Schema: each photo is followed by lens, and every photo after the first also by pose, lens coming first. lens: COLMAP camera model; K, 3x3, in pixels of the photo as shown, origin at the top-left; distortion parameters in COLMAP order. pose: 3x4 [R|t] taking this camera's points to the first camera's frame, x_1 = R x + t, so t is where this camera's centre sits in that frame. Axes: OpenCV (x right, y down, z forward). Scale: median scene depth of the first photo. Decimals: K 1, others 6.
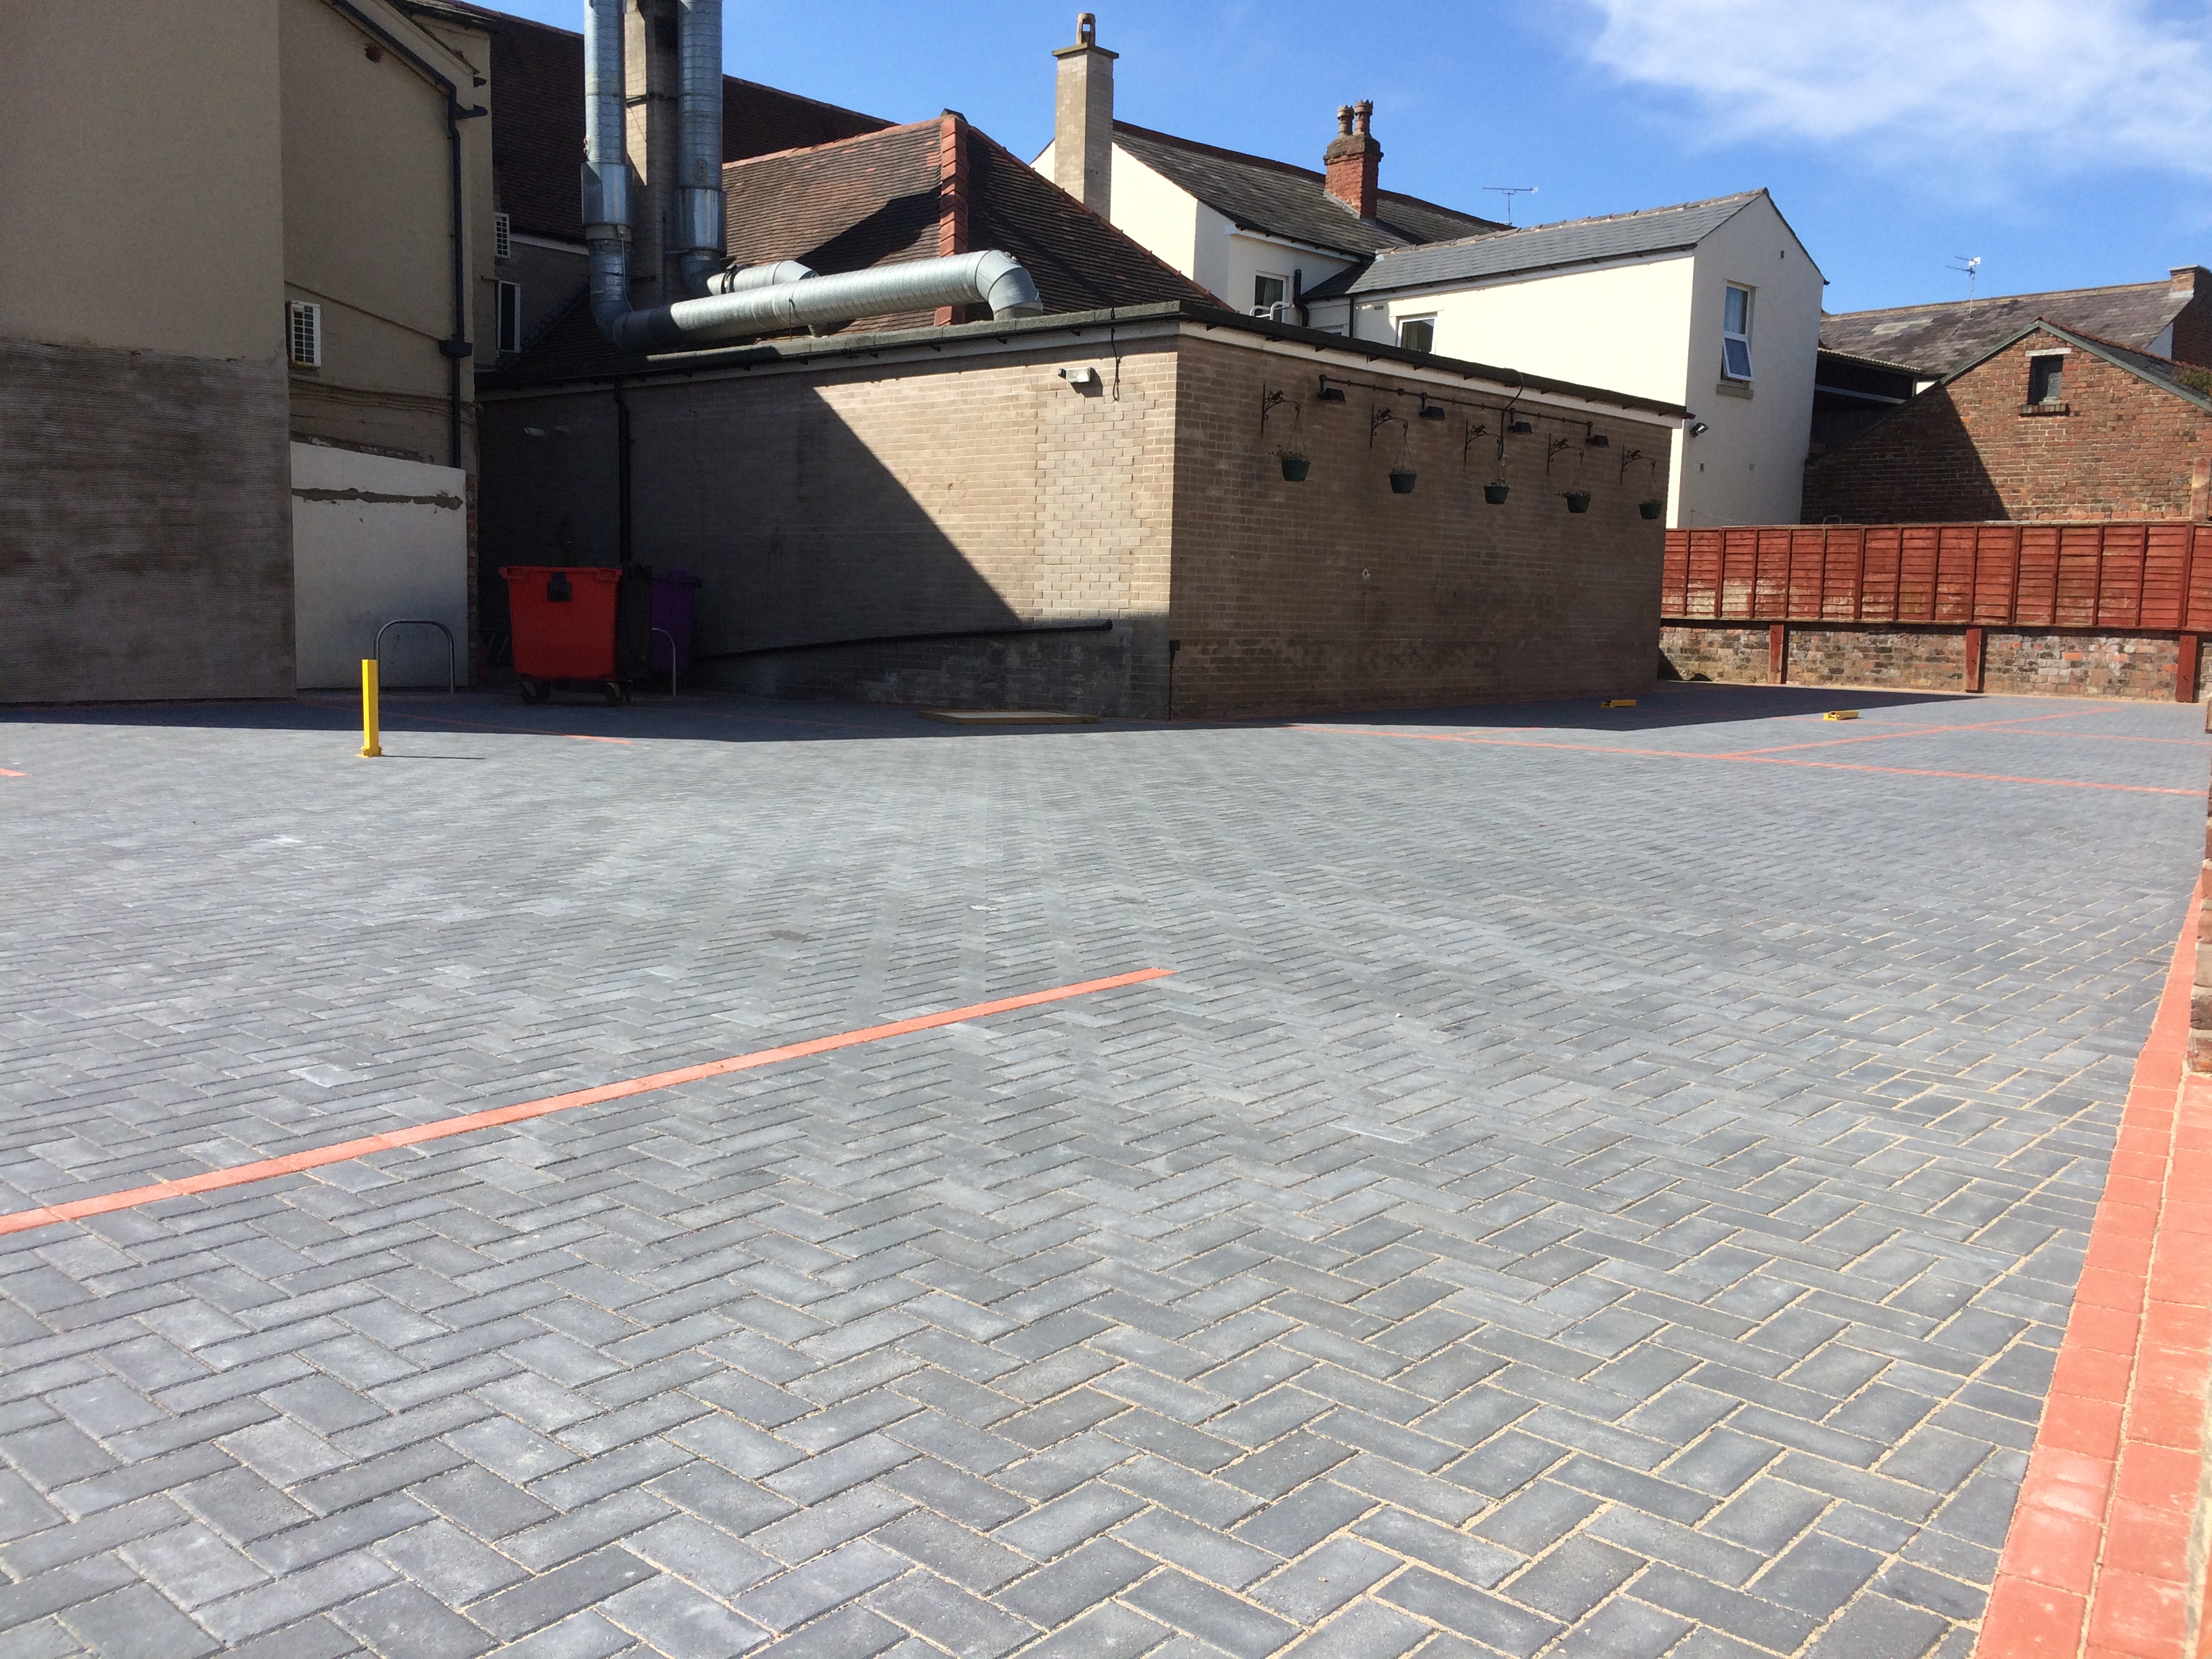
lens RADIAL K [[1900.0, 0, 1083.4], [0, 1900.0, 815.2], [0, 0, 1]] dist [0.076414, -0.109872]
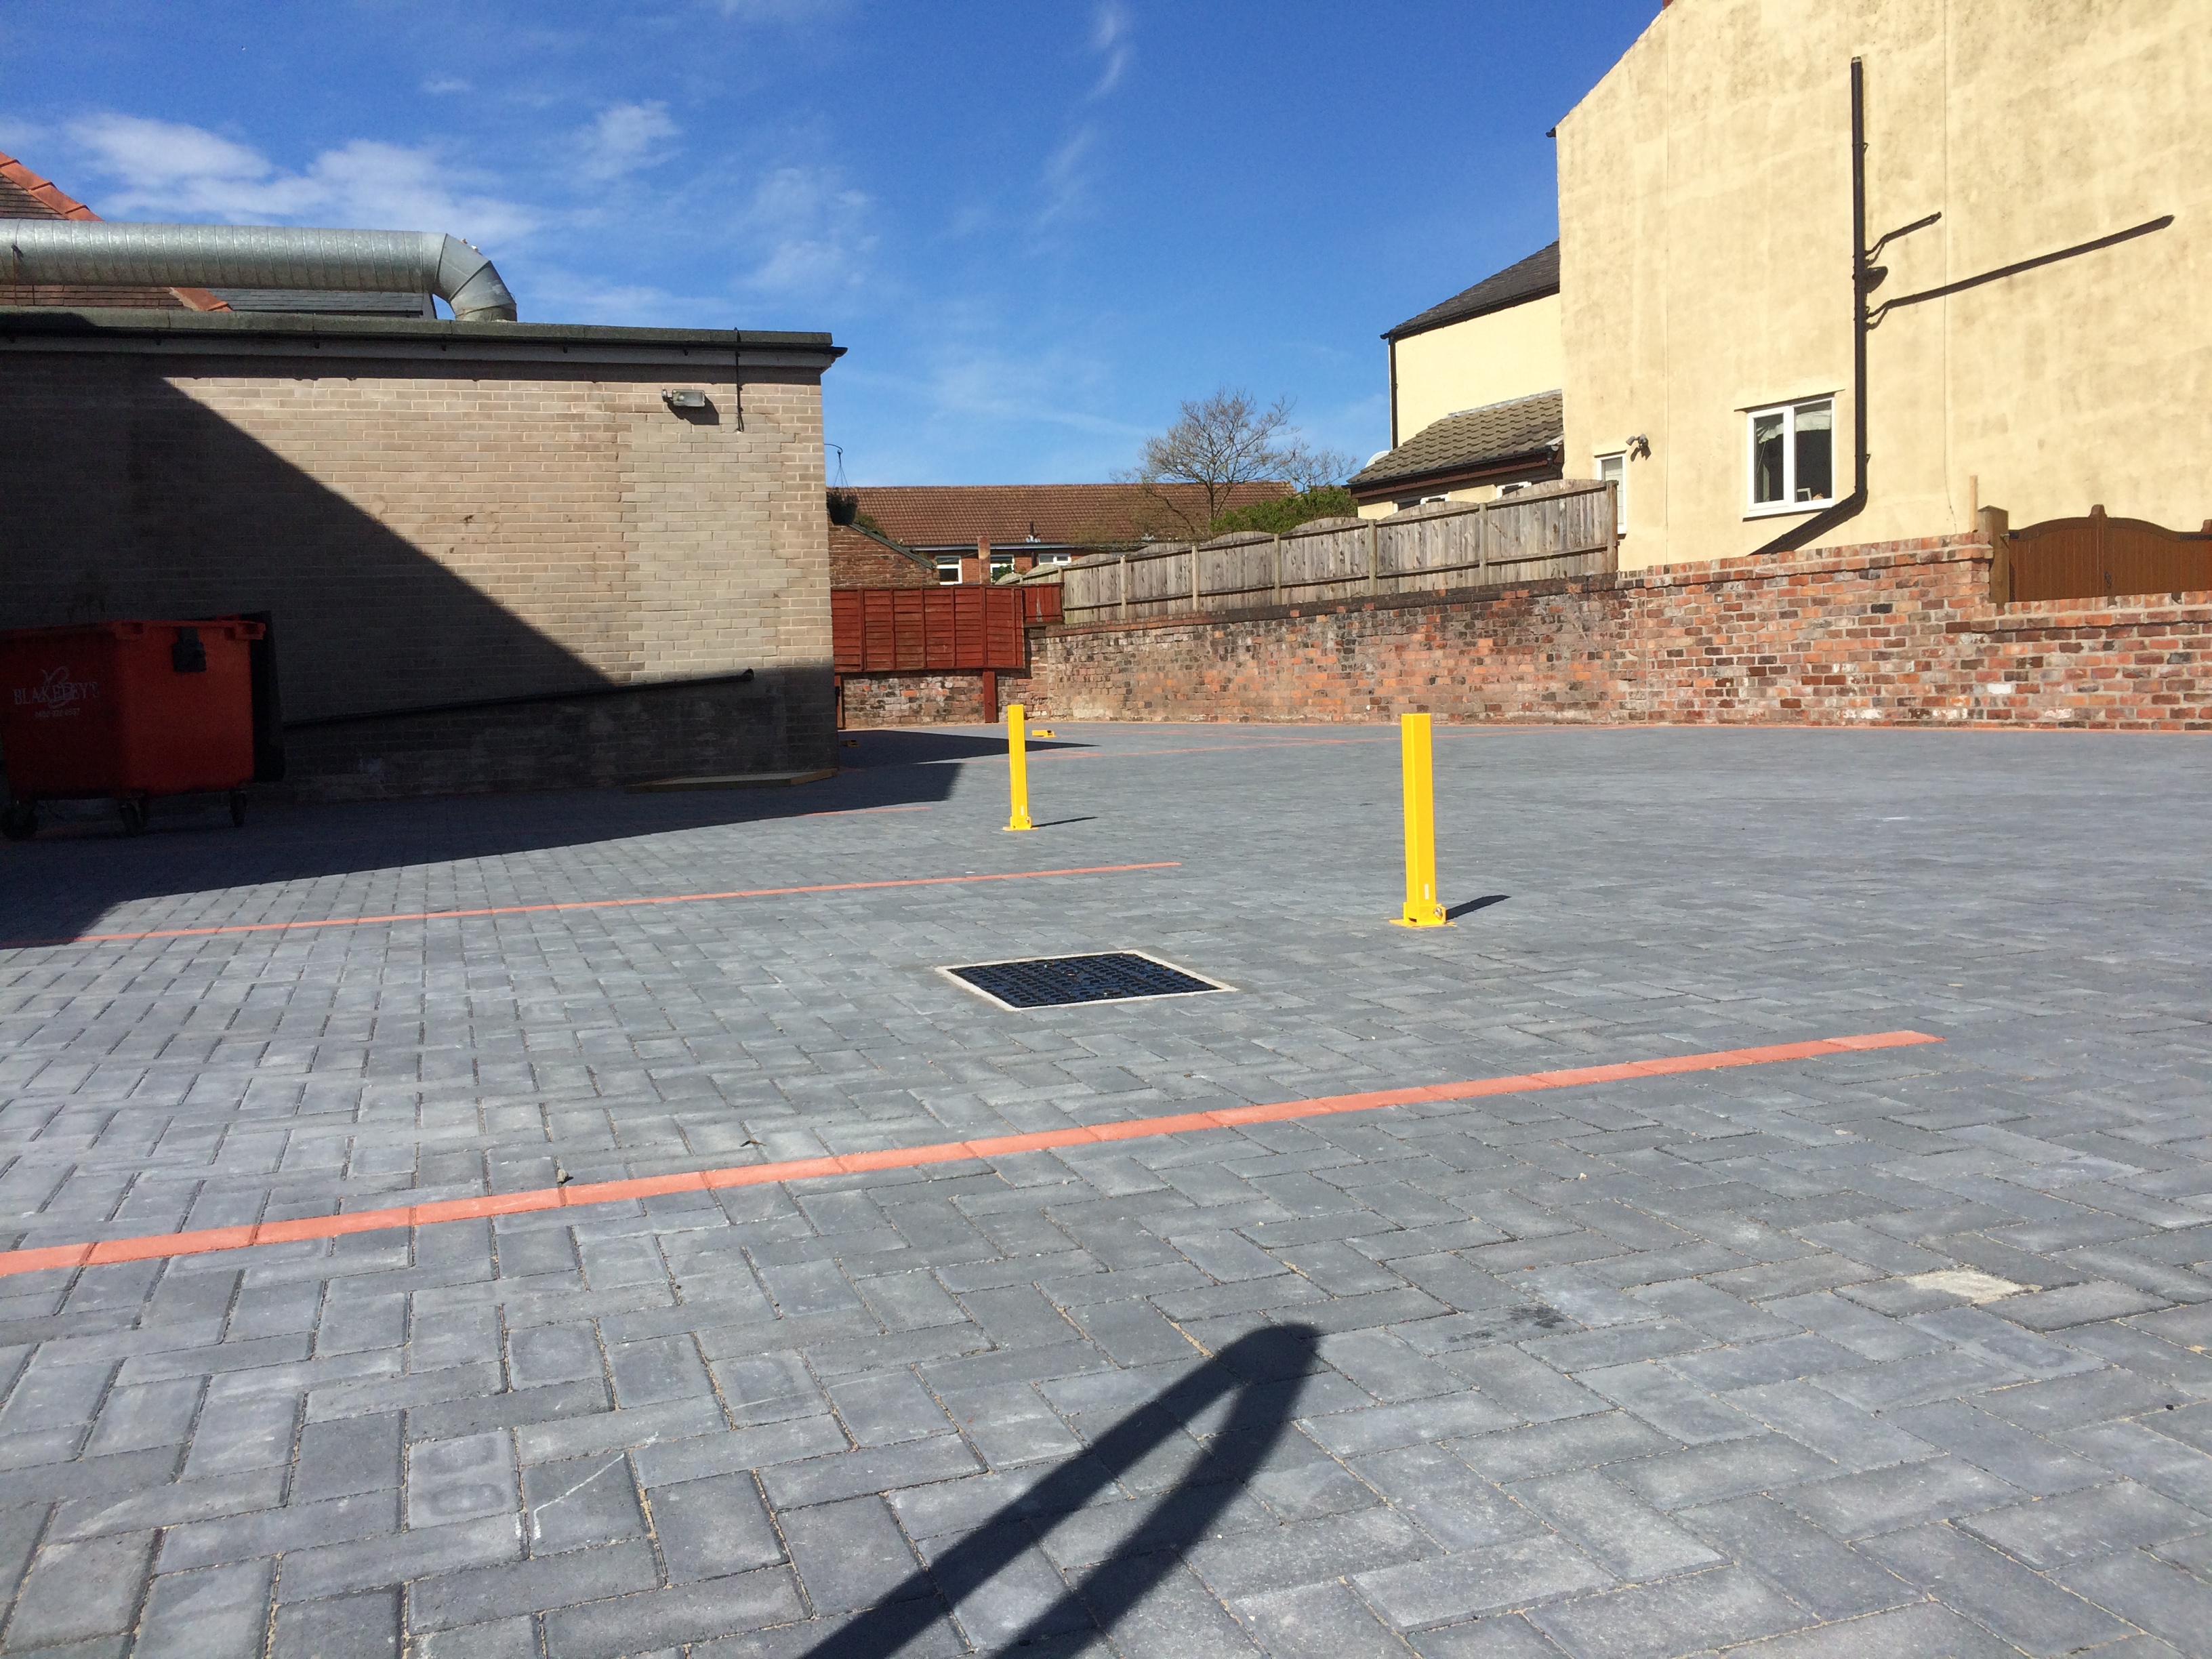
lens RADIAL K [[1906.6, 0, 1081.9], [0, 1906.6, 823.4], [0, 0, 1]] dist [0.080399, -0.118408]
pose [[0.483850, -0.105281, 0.868795, -0.534847], [0.146999, 0.988410, 0.037909, -0.030932], [-0.862717, 0.109370, 0.493718, 0.314360]]
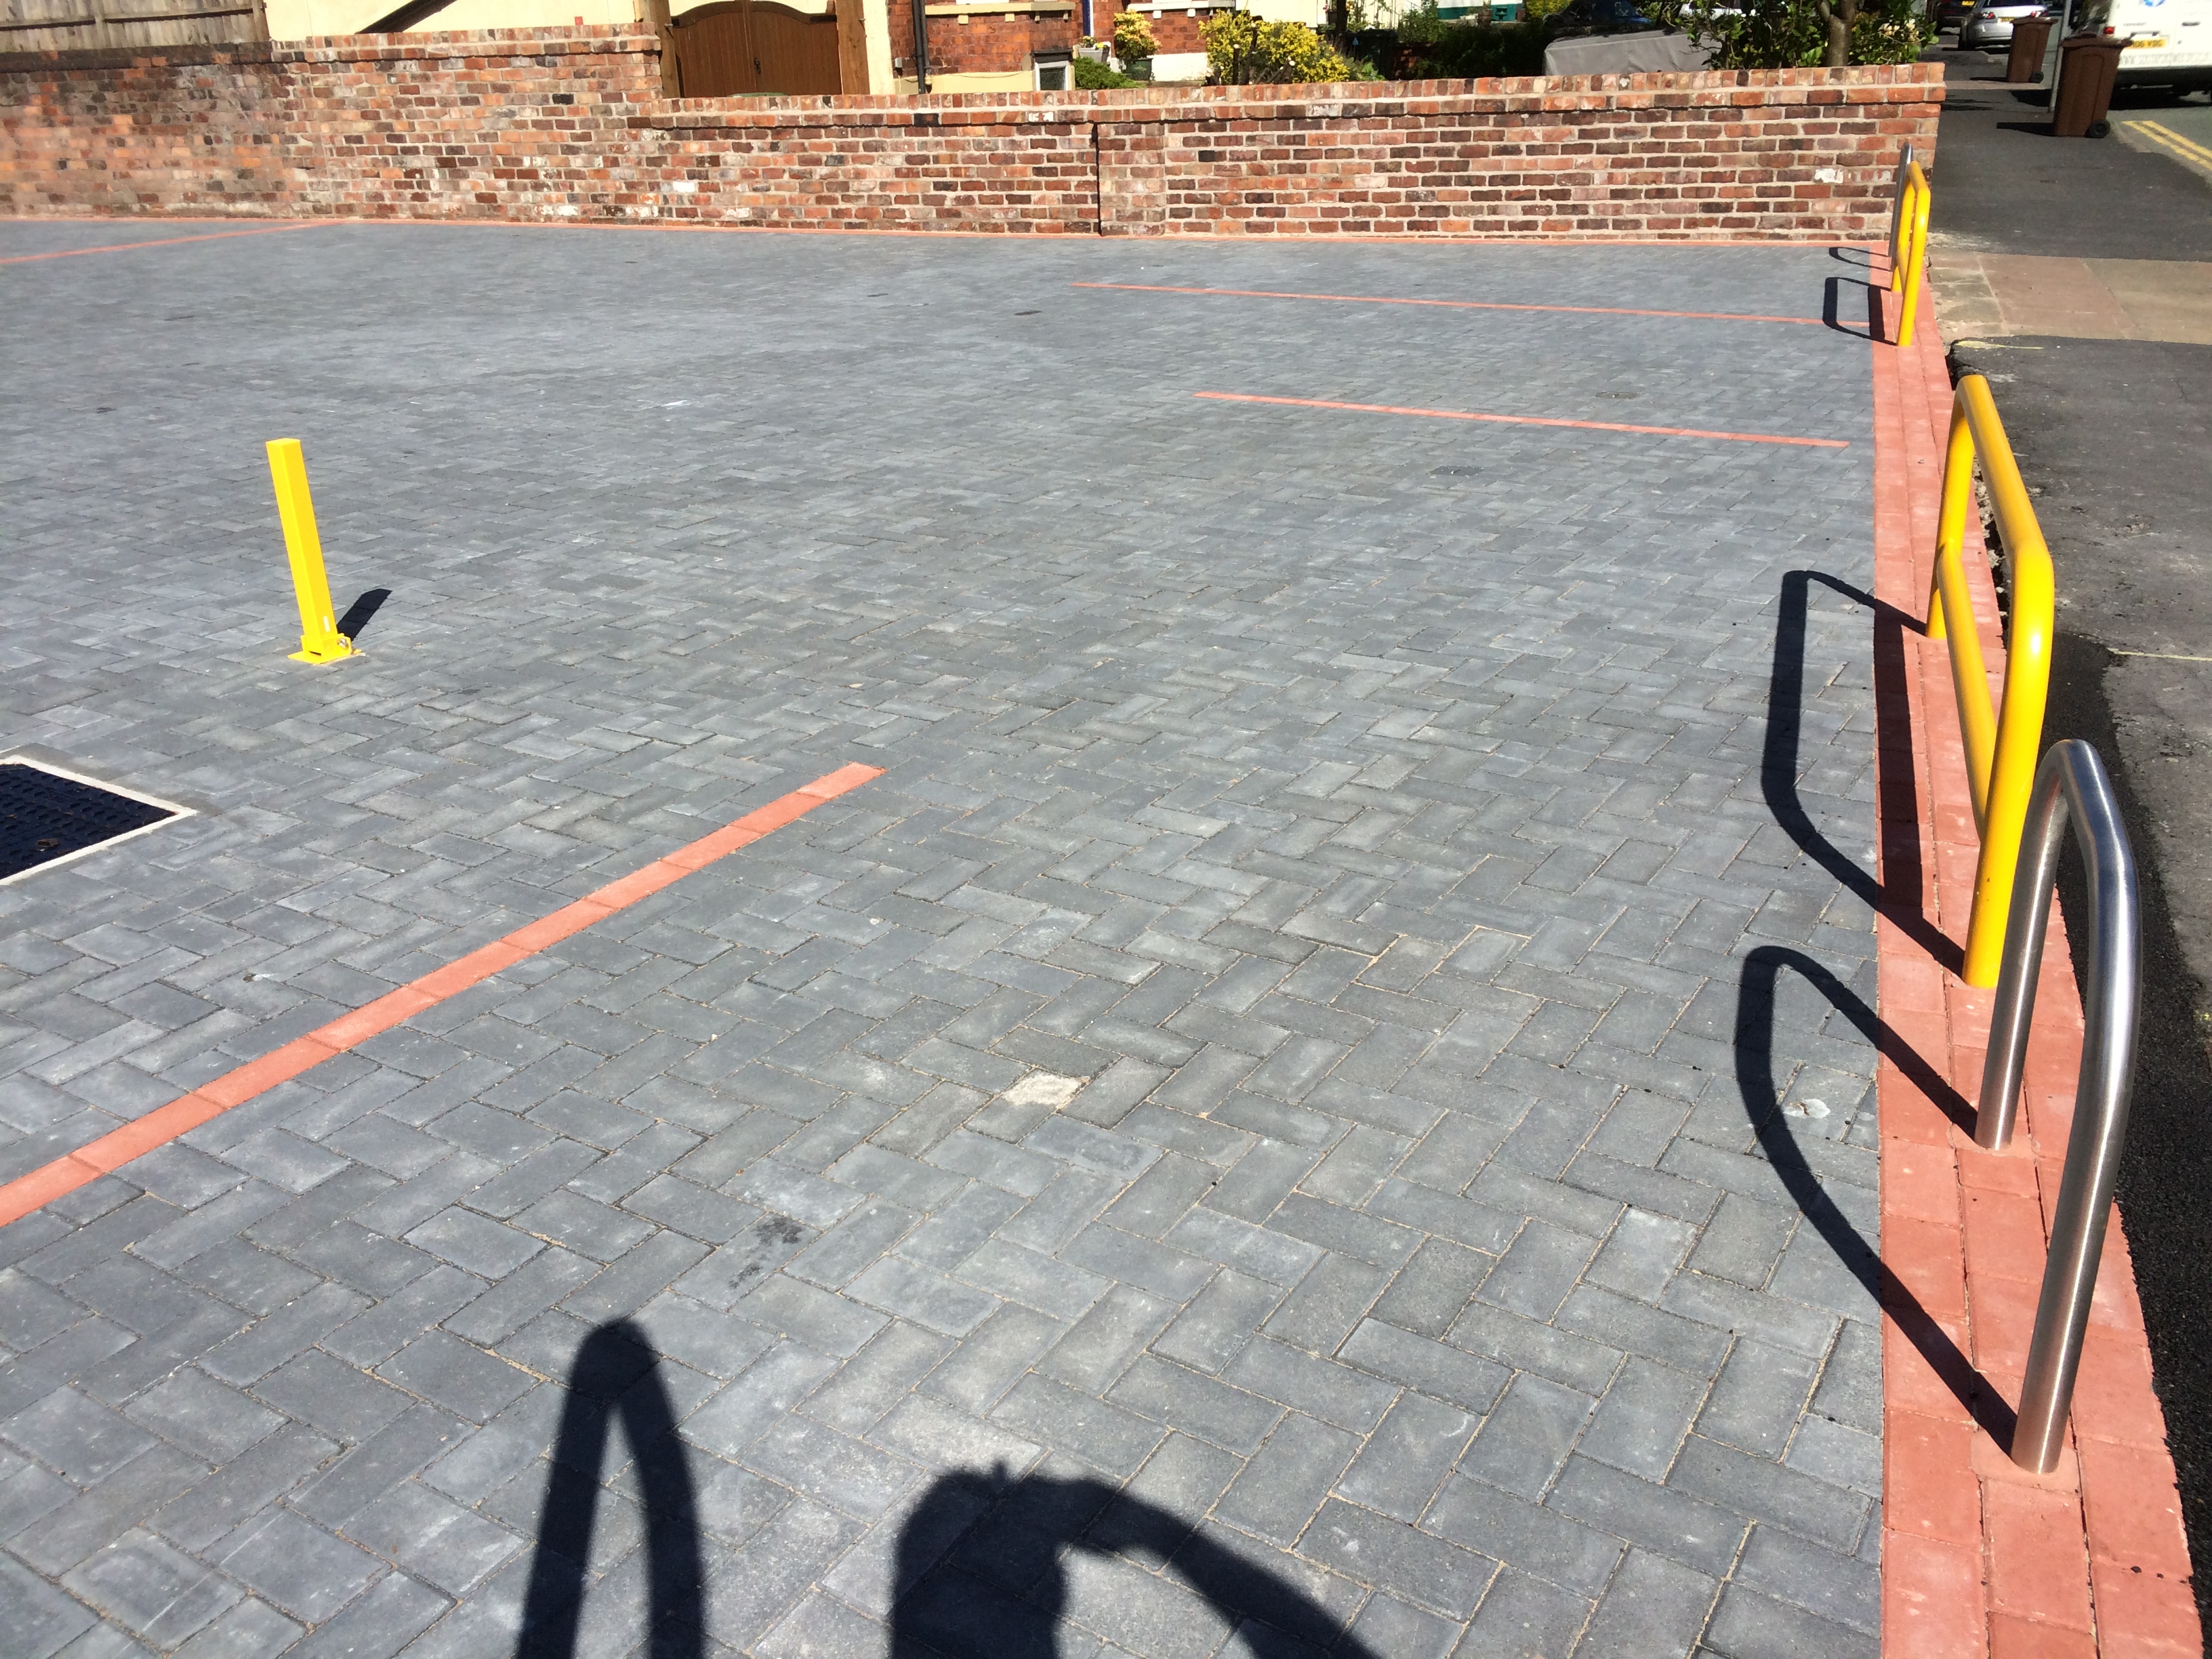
lens RADIAL K [[1911.7, 0, 1108.7], [0, 1911.7, 824.1], [0, 0, 1]] dist [0.073717, -0.108895]
pose [[-0.173204, -0.392503, 0.903295, -0.543824], [0.140012, 0.898029, 0.417062, -0.069146], [-0.974883, 0.198709, -0.100587, 0.332126]]
